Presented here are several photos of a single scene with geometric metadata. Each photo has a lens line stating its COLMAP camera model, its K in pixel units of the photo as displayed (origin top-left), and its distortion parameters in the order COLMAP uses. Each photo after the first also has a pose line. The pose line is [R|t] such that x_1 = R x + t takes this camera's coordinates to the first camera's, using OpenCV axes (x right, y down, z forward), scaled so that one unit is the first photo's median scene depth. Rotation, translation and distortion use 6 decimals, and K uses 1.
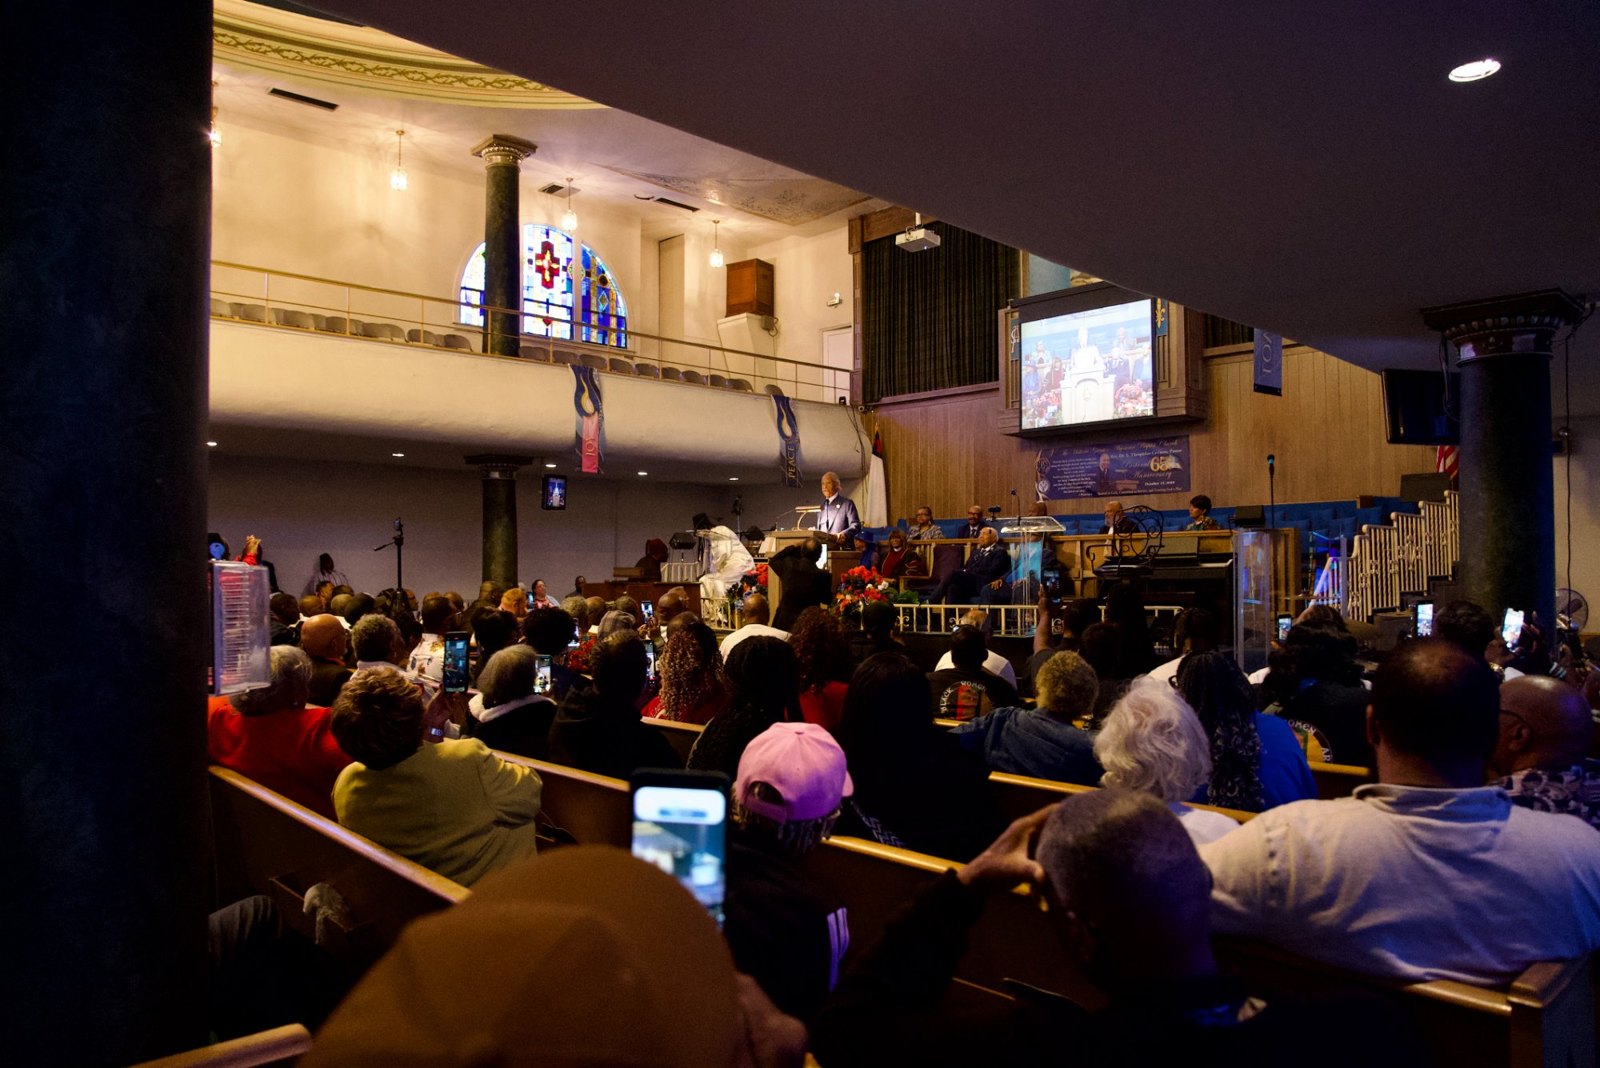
lens RADIAL K [[1078.9, 0, 800.0], [0, 1078.9, 534.0], [0, 0, 1]] dist [-0.030903, 0.003236]
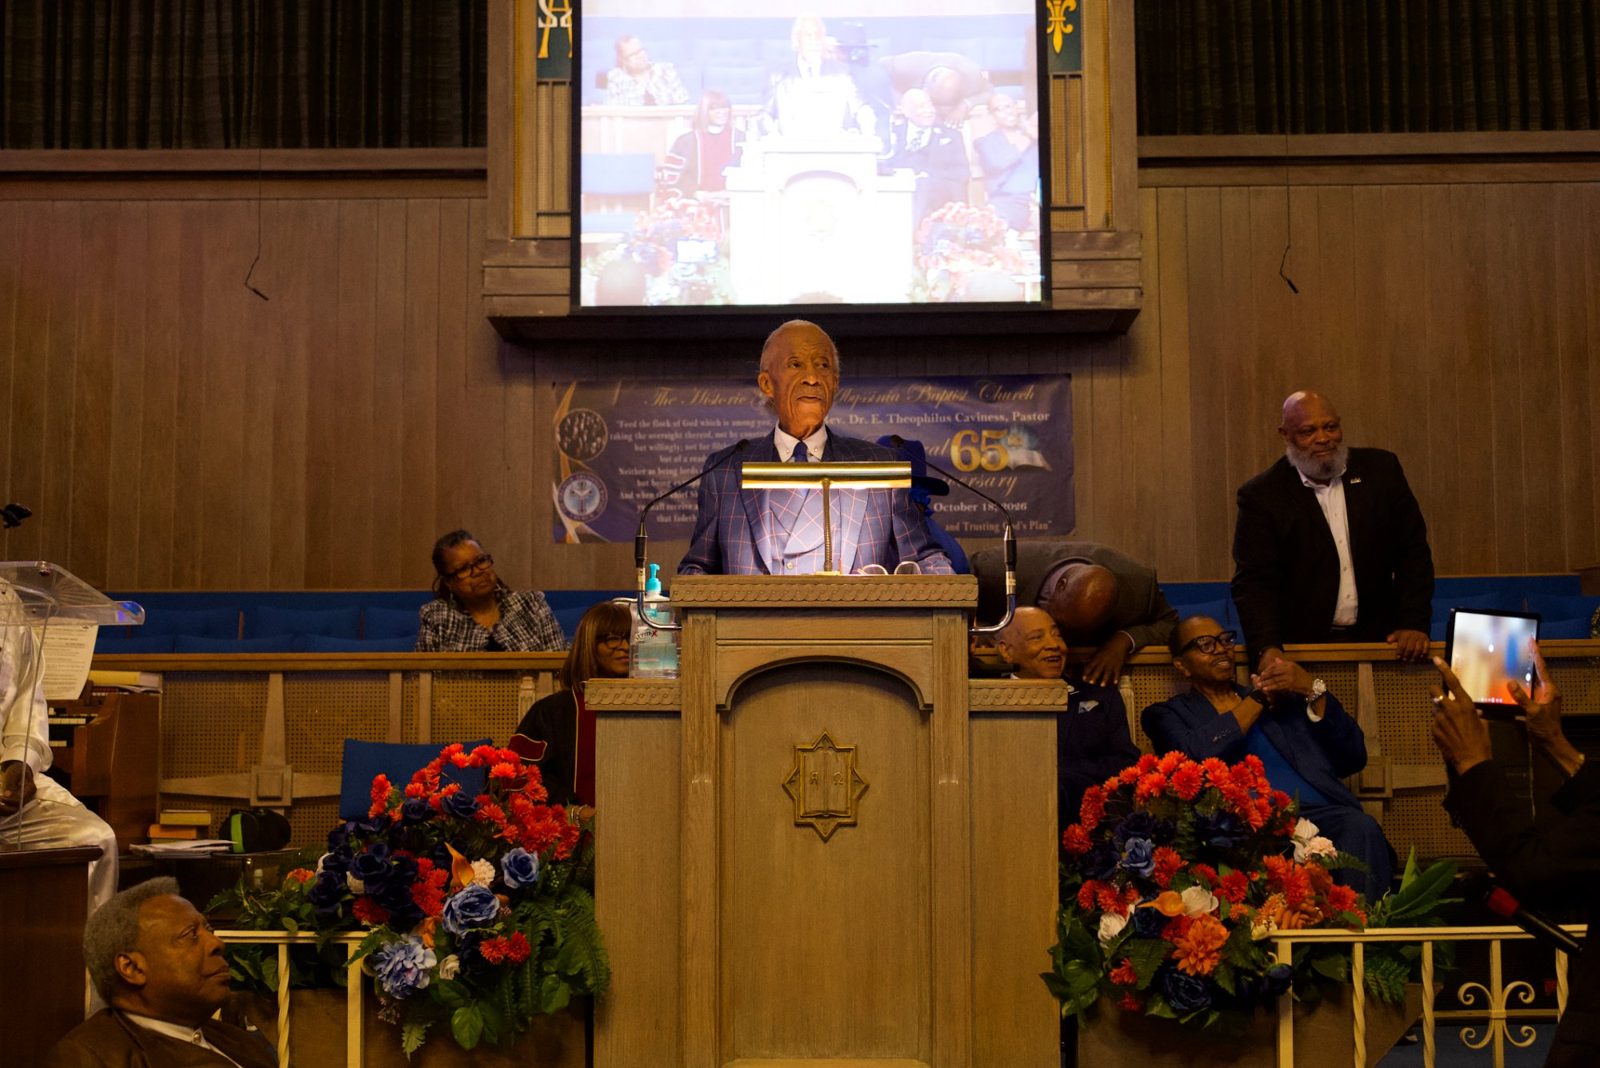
lens RADIAL K [[2321.3, 0, 800.0], [0, 2321.3, 534.0], [0, 0, 1]] dist [0.033117, -0.074463]
pose [[0.701470, 0.059617, 0.710201, -0.221741], [-0.013916, 0.997451, -0.069984, 0.013574], [-0.712563, 0.039208, 0.700512, 0.501868]]
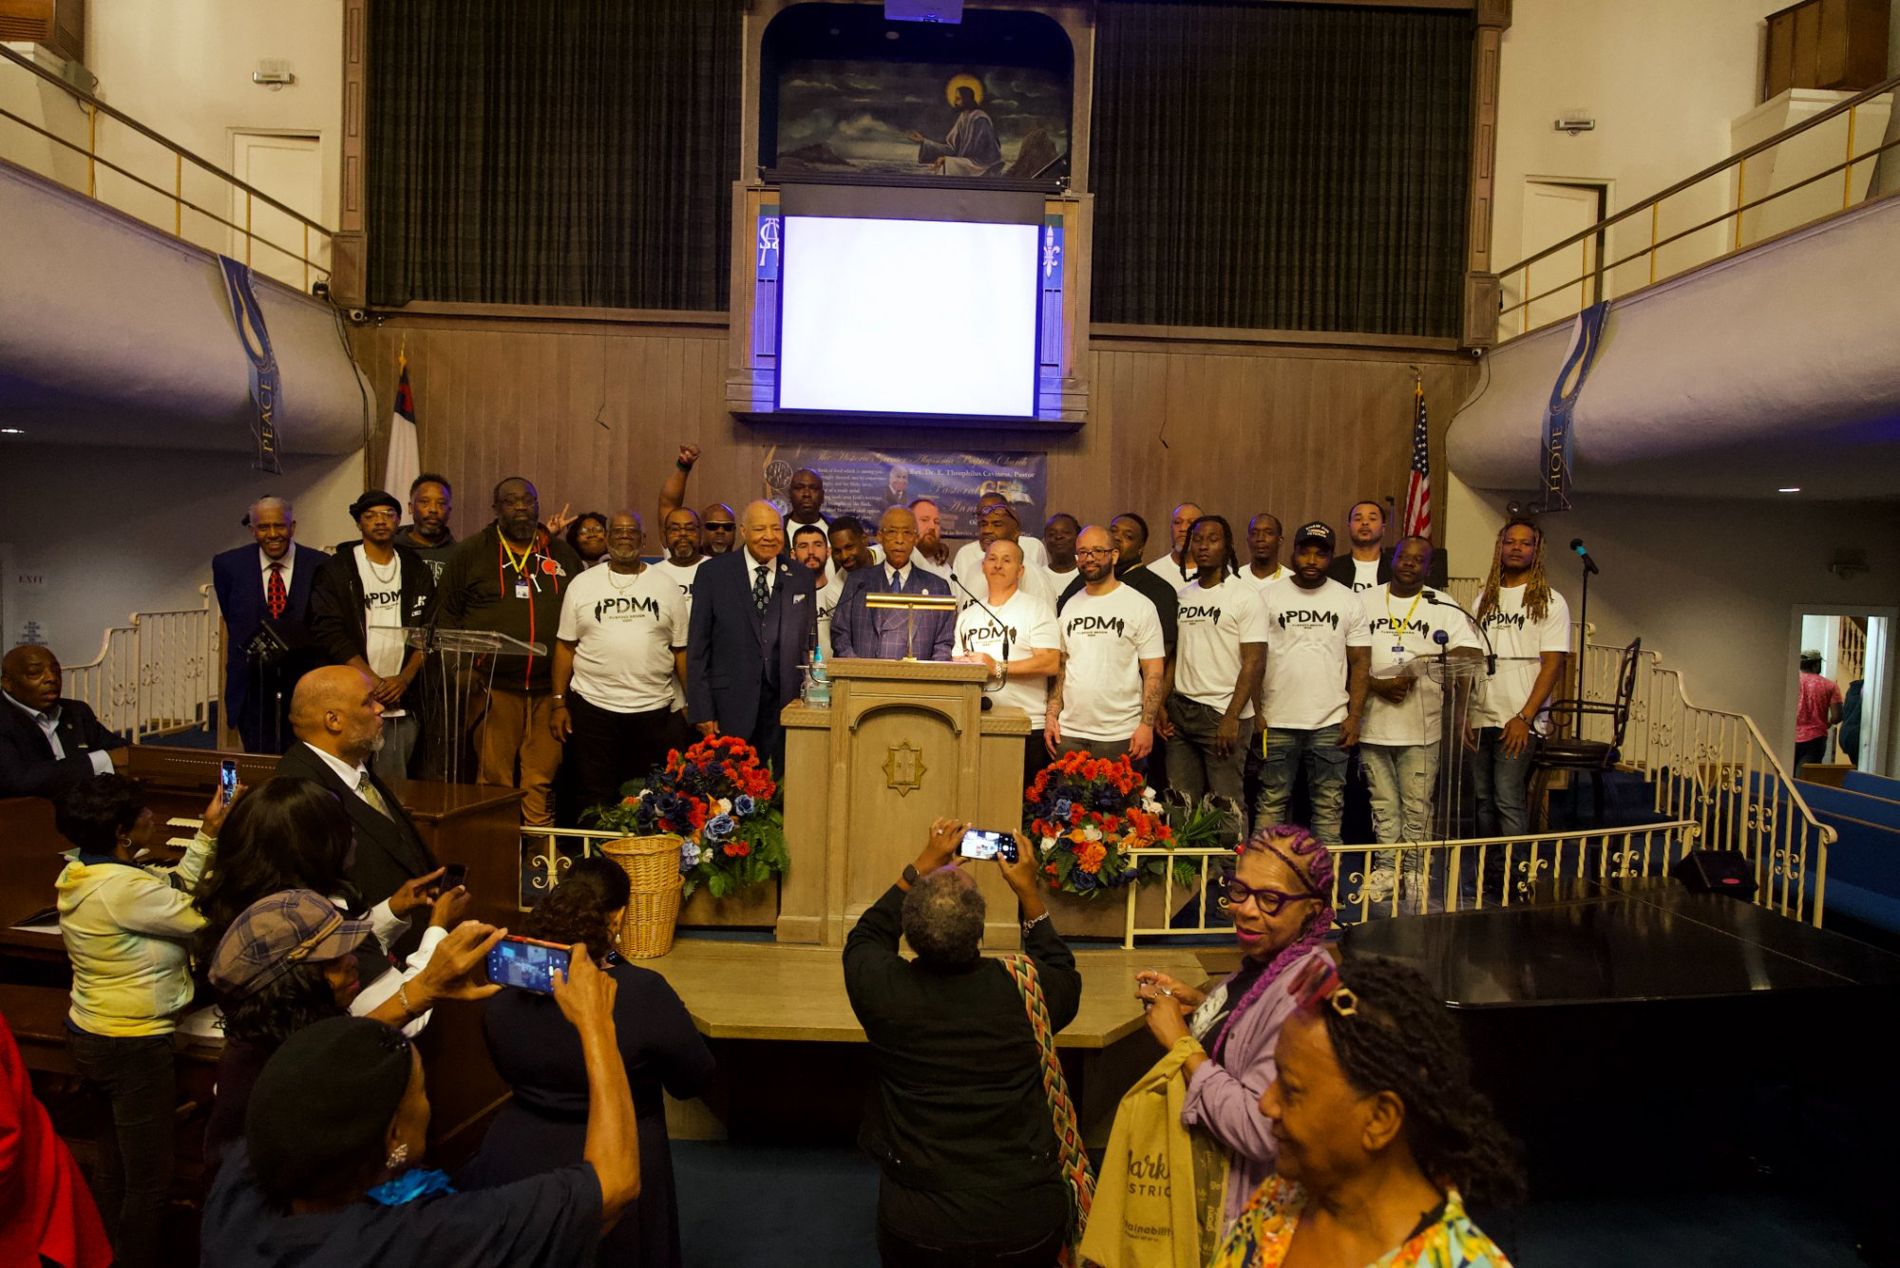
lens RADIAL K [[1281.2, 0, 950.0], [0, 1281.2, 634.0], [0, 0, 1]] dist [-0.030903, 0.003236]
pose [[0.668724, -0.017446, 0.743306, -0.234057], [-0.051810, 0.996201, 0.069994, -0.032195], [-0.741704, -0.085317, 0.665279, 0.492531]]
